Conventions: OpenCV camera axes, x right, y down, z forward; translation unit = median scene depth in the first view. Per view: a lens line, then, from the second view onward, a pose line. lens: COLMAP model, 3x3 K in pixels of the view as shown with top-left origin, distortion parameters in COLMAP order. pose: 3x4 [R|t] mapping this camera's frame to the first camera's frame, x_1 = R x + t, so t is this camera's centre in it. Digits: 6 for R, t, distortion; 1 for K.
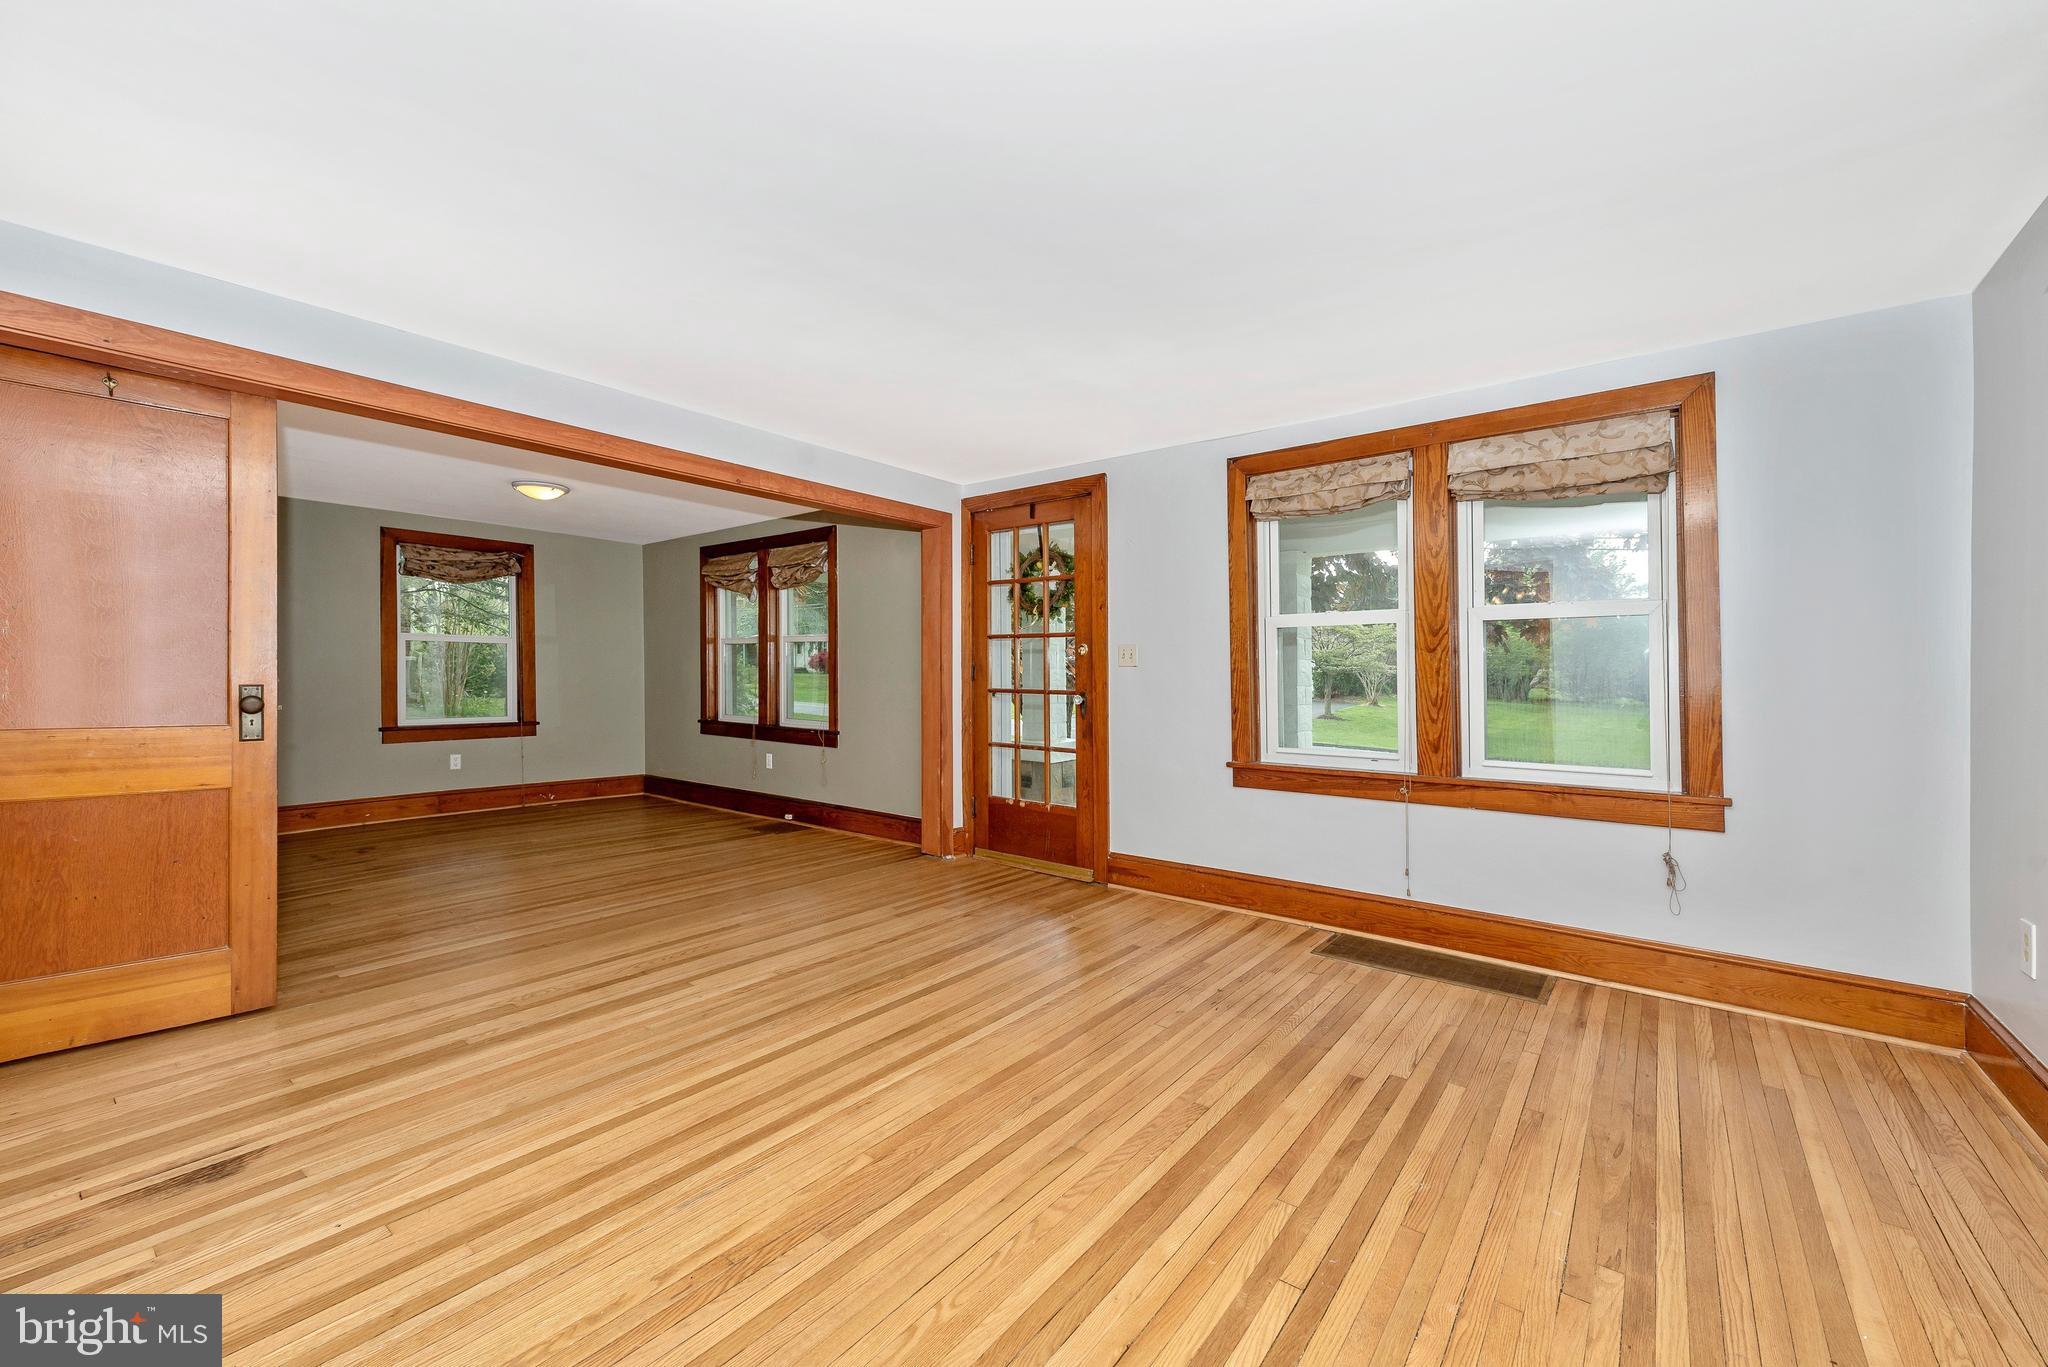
lens RADIAL K [[811.6, 0, 1033.3], [0, 811.6, 710.2], [0, 0, 1]] dist [0.013560, -0.003494]
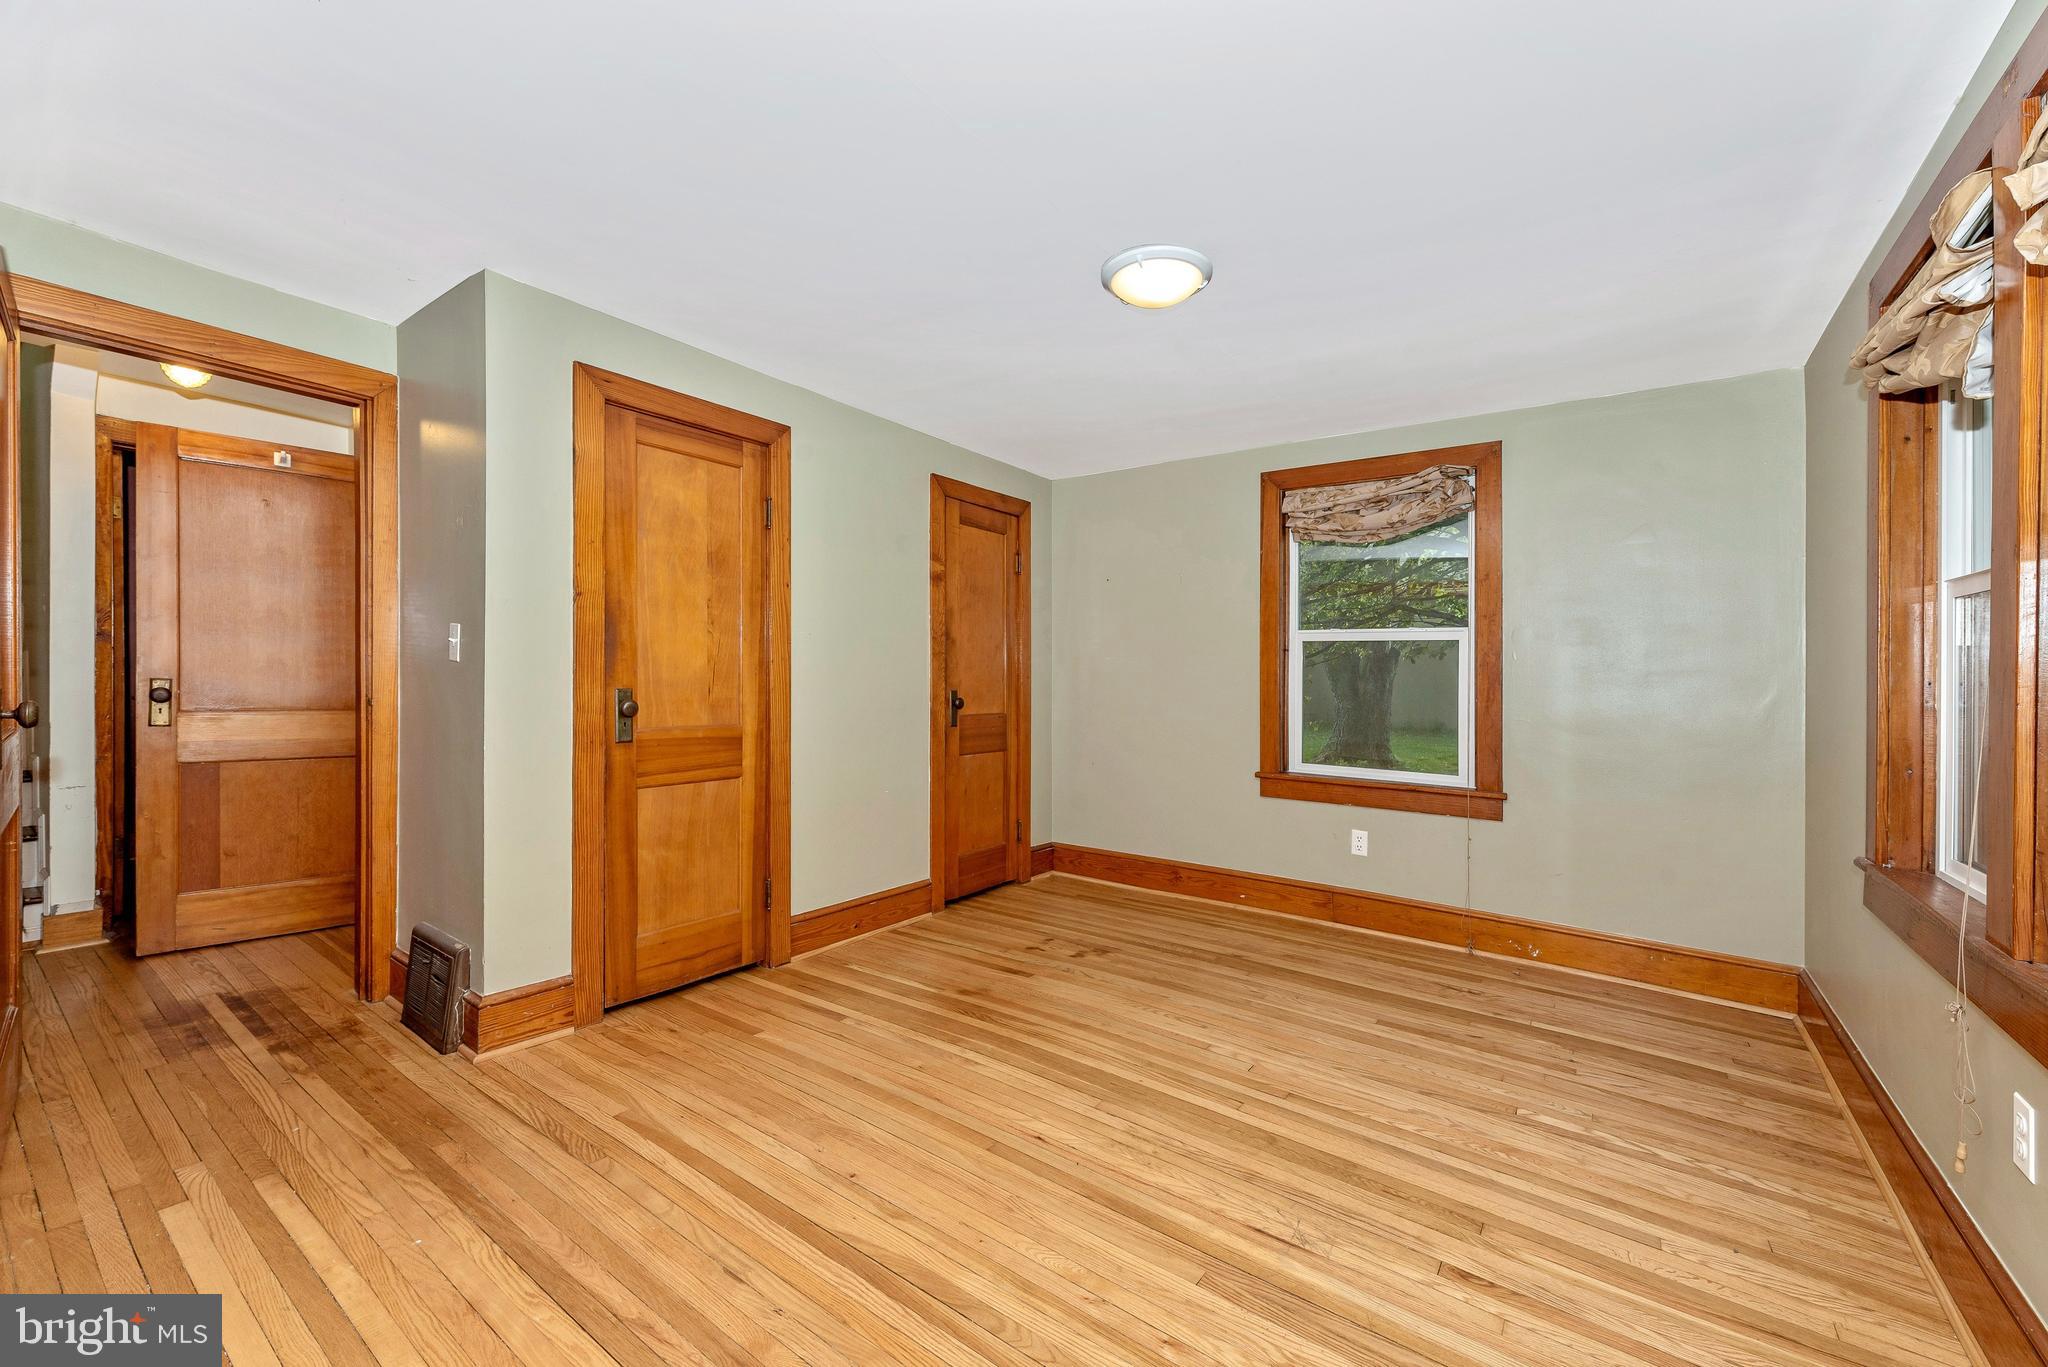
lens RADIAL K [[811.6, 0, 1017.8], [0, 811.6, 691.5], [0, 0, 1]] dist [0.013560, -0.003494]
pose [[0.030985, 0.010307, -0.999467, -0.241323], [-0.068820, 0.997596, 0.008154, -0.064216], [0.997148, 0.068530, 0.031620, 1.381602]]
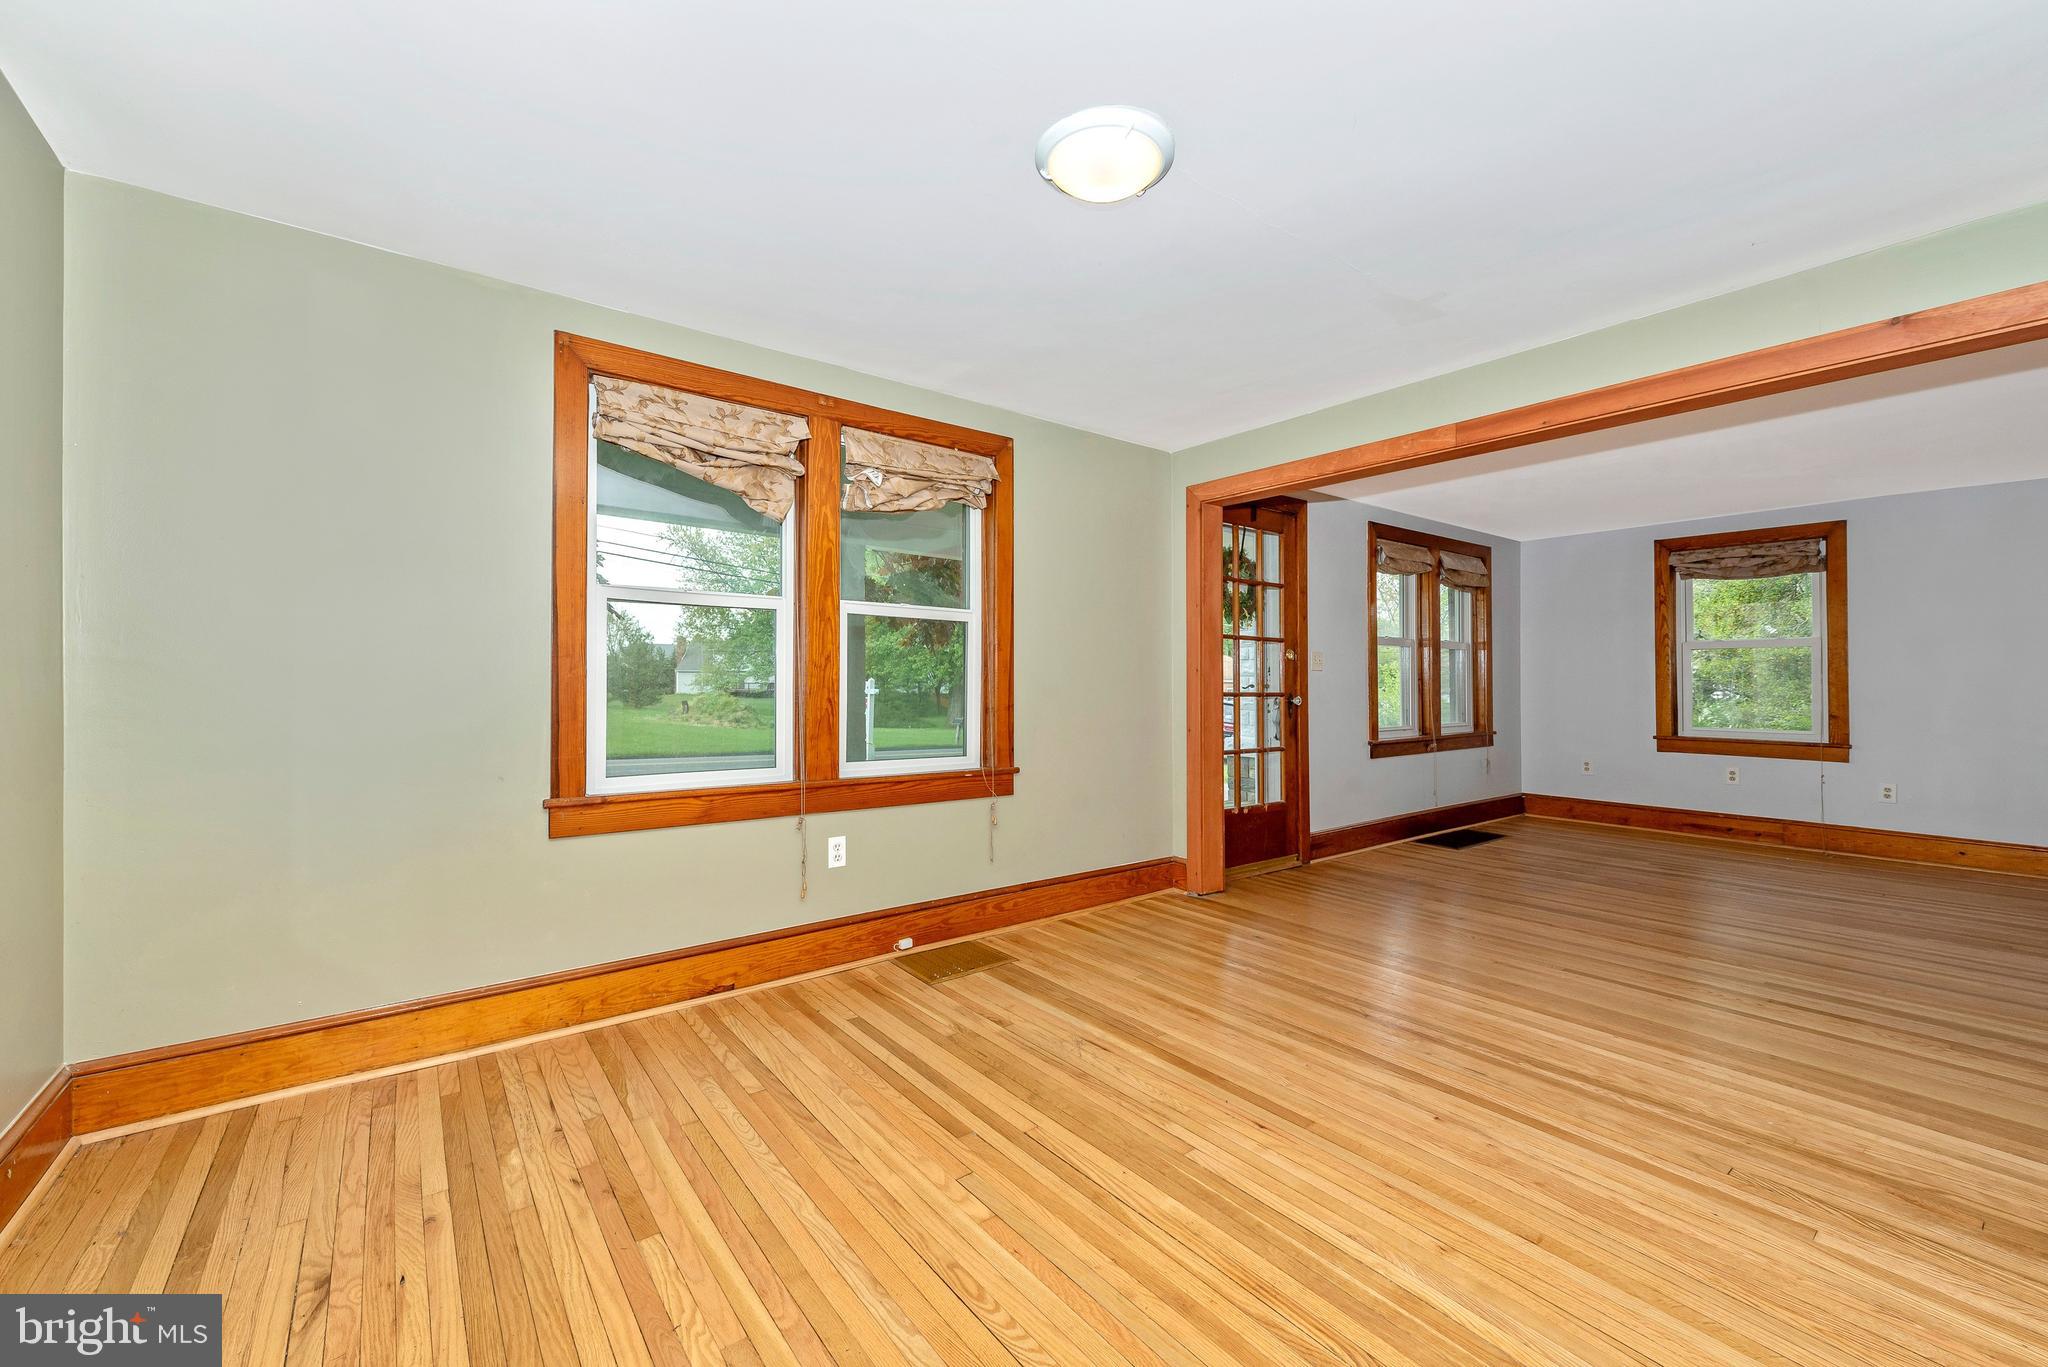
lens RADIAL K [[811.6, 0, 1017.1], [0, 811.6, 687.1], [0, 0, 1]] dist [0.013560, -0.003494]
pose [[0.253226, -0.015525, 0.967283, -1.465806], [0.037767, 0.999268, 0.006151, -0.069907], [-0.966670, 0.034974, 0.253627, 1.449200]]
